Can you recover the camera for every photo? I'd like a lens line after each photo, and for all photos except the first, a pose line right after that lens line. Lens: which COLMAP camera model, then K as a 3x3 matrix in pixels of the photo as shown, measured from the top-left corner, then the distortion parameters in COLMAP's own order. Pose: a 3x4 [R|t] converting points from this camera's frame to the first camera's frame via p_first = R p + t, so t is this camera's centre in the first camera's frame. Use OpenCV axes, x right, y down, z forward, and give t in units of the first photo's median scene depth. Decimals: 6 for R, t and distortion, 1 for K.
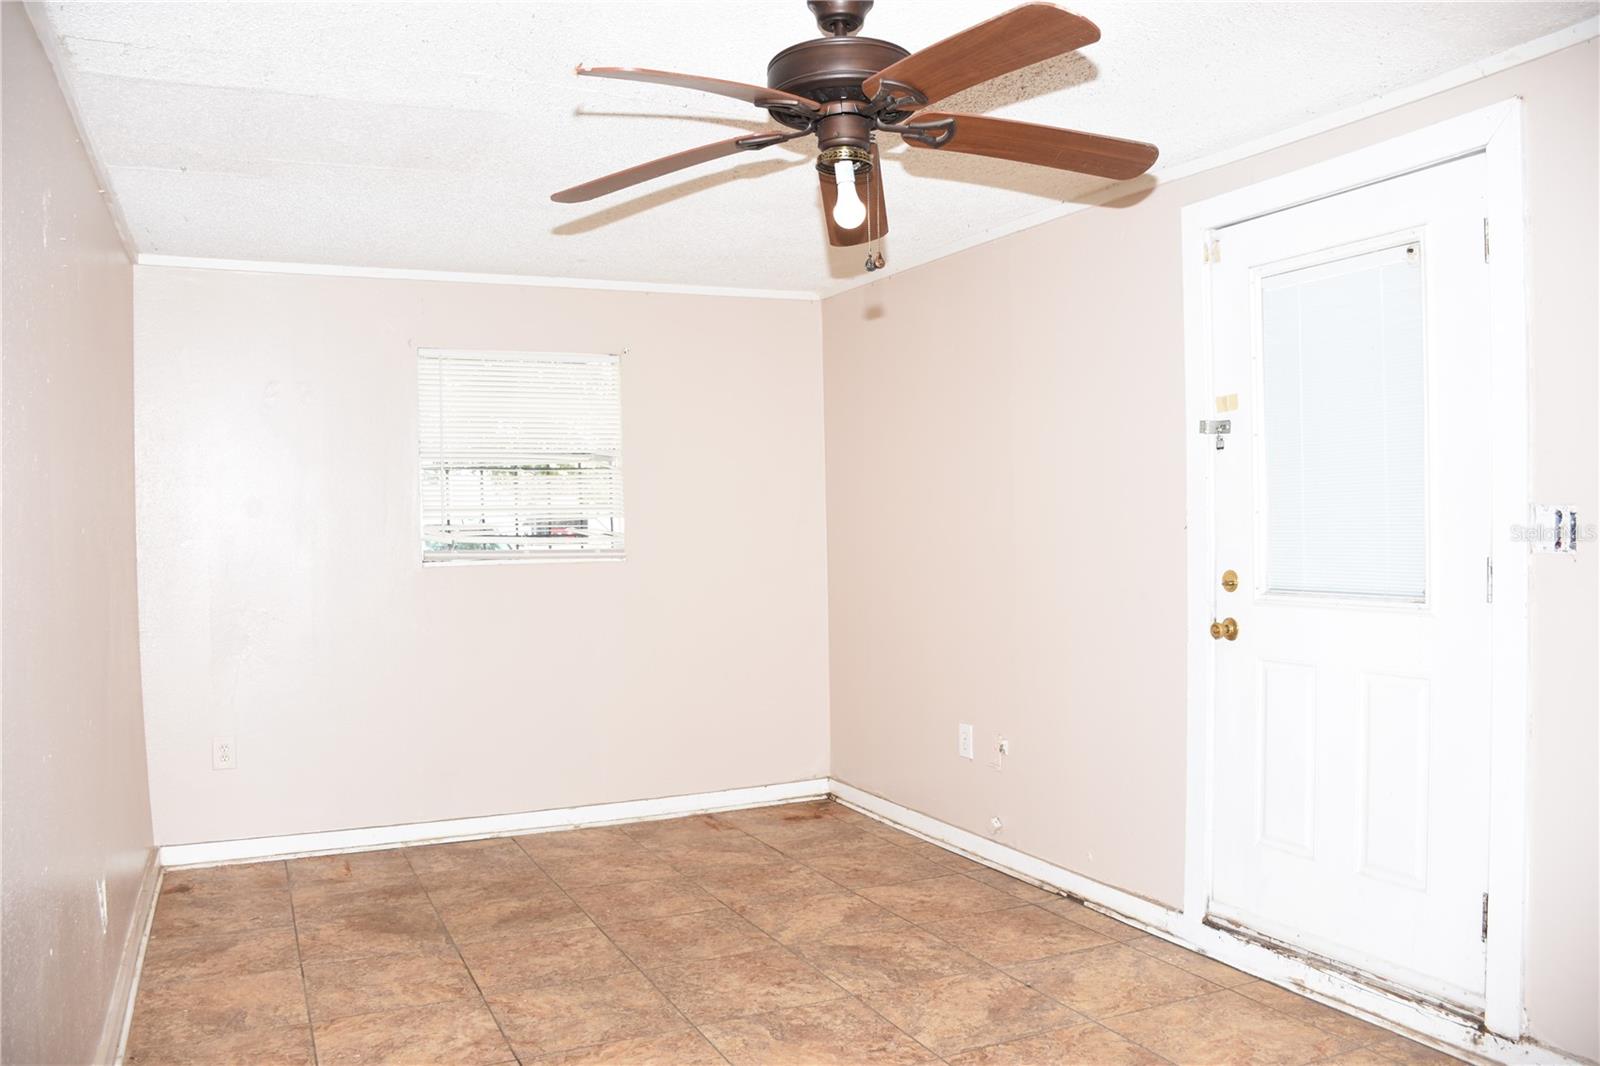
lens RADIAL K [[1261.0, 0, 792.9], [0, 1261.0, 541.6], [0, 0, 1]] dist [-0.152177, 0.110009]
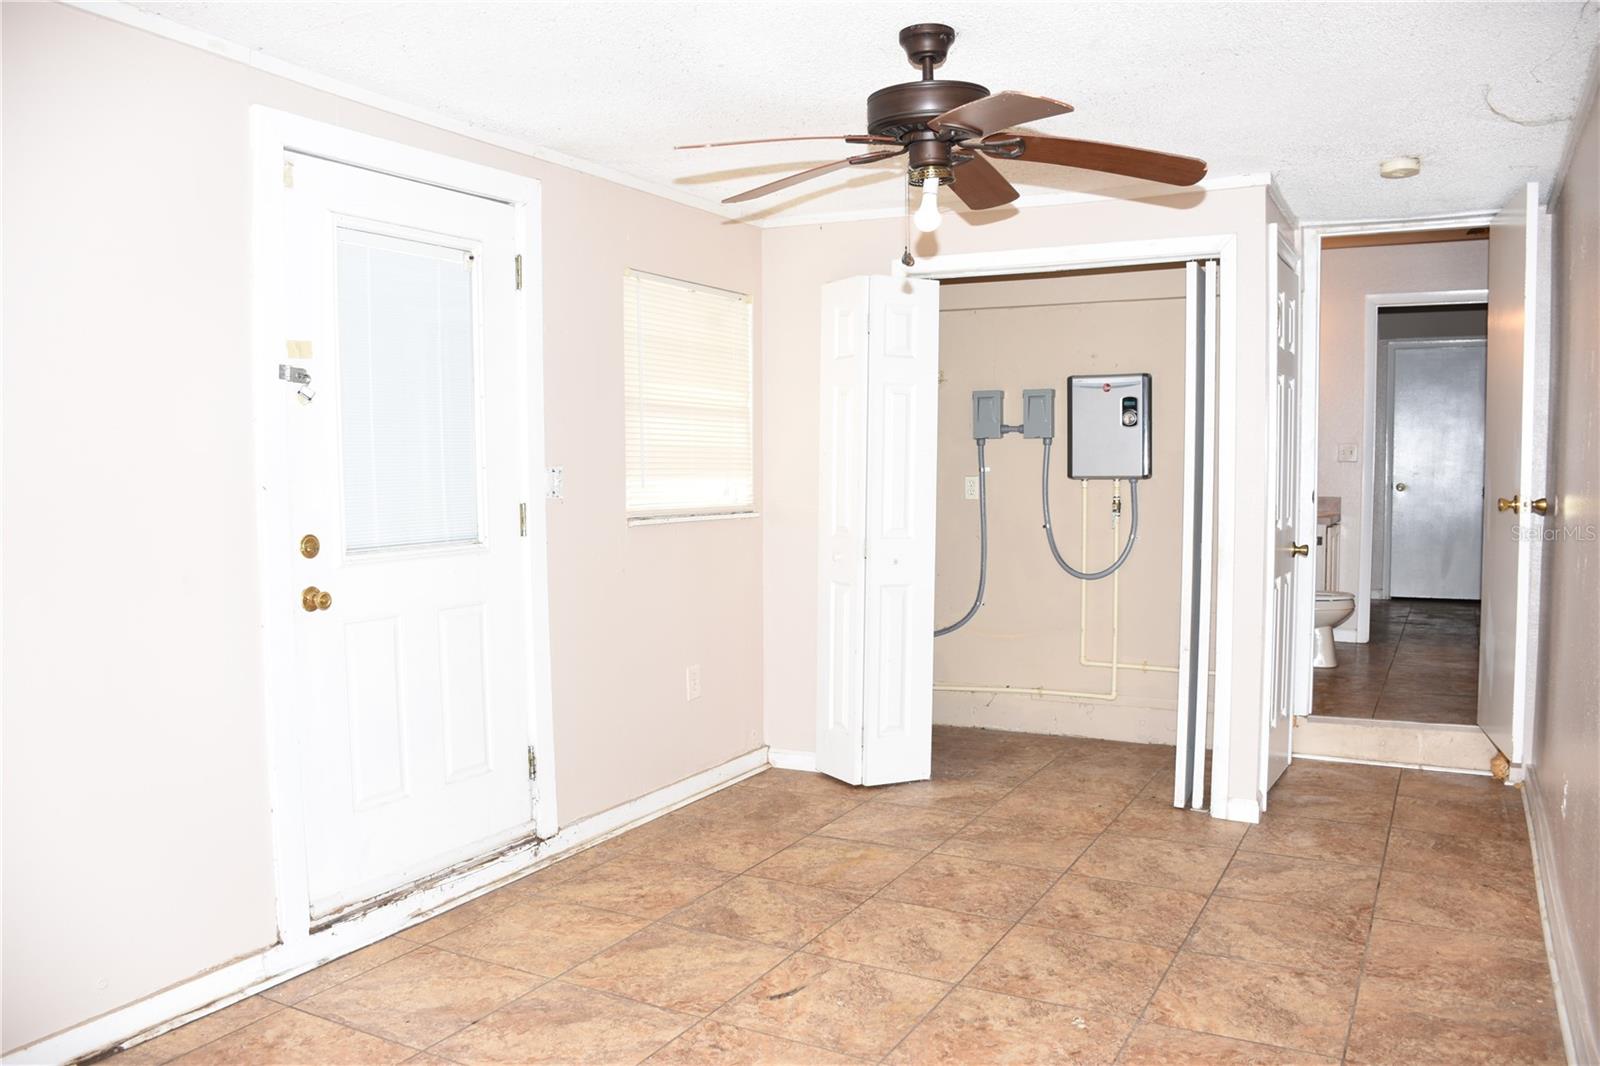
lens RADIAL K [[1261.0, 0, 792.9], [0, 1261.0, 541.6], [0, 0, 1]] dist [-0.152177, 0.110009]
pose [[-0.591162, -0.032648, 0.805892, -0.634961], [0.031851, 0.997456, 0.063773, -0.019532], [-0.805924, 0.063369, -0.588618, 1.348430]]
